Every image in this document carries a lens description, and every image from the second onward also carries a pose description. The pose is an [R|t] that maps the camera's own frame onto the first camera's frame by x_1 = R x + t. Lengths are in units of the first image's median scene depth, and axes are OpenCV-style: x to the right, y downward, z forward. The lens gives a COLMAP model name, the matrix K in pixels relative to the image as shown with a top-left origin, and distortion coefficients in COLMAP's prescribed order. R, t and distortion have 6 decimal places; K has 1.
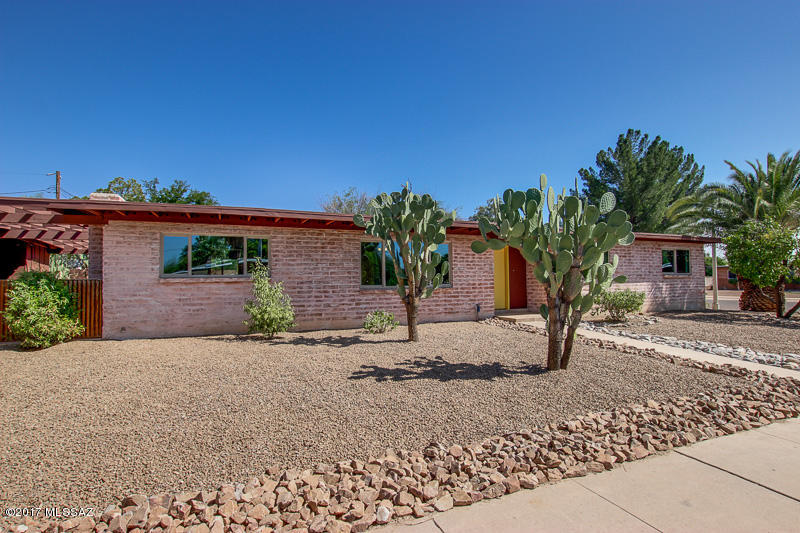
lens RADIAL K [[406.6, 0, 400.0], [0, 406.6, 266.5], [0, 0, 1]] dist [-0.020830, 0.000608]
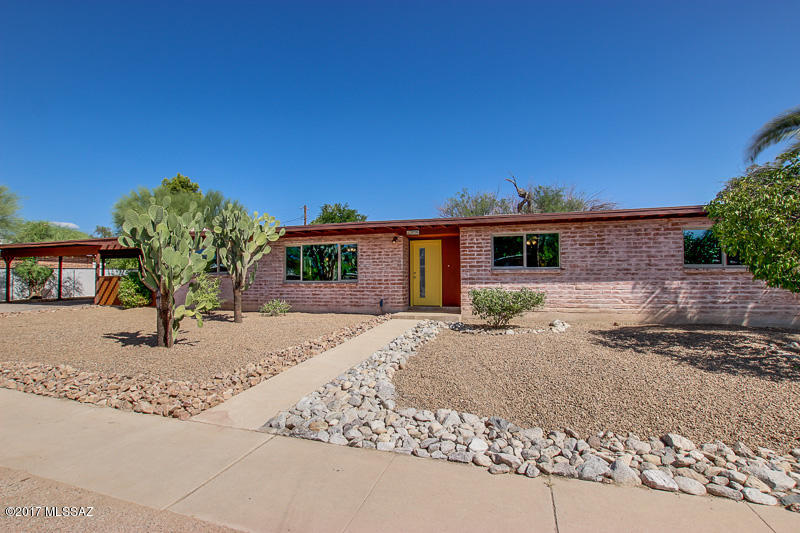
lens RADIAL K [[374.8, 0, 400.0], [0, 374.8, 266.5], [0, 0, 1]] dist [-0.021291, 0.000653]
pose [[0.752946, -0.014142, -0.657930, 1.033587], [0.022948, 0.999725, 0.004773, 0.005819], [0.657682, -0.018692, 0.753064, 0.360810]]
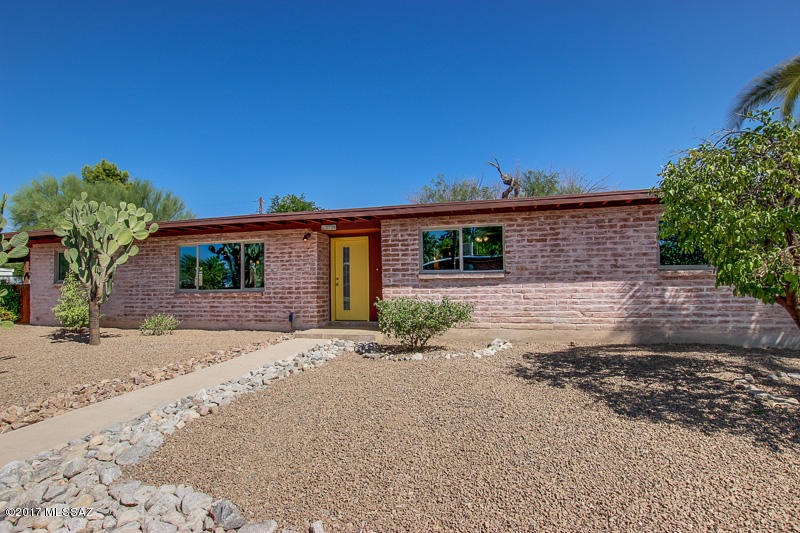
lens RADIAL K [[442.9, 0, 400.0], [0, 442.9, 266.5], [0, 0, 1]] dist [-0.010199, 0.000394]
pose [[0.753563, -0.025358, -0.656887, 1.135786], [0.030756, 0.999521, -0.003302, 0.011019], [0.656656, -0.017714, 0.753982, 0.557671]]
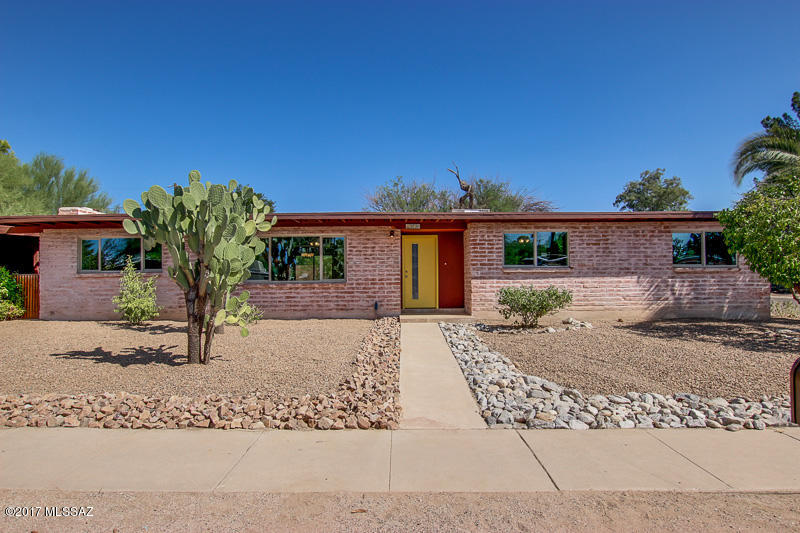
lens RADIAL K [[451.0, 0, 400.0], [0, 451.0, 266.5], [0, 0, 1]] dist [-0.012187, 0.001215]
pose [[0.916538, -0.007208, -0.399883, 0.773768], [0.012907, 0.999850, 0.011560, 0.003777], [0.399739, -0.015757, 0.916493, 0.105890]]
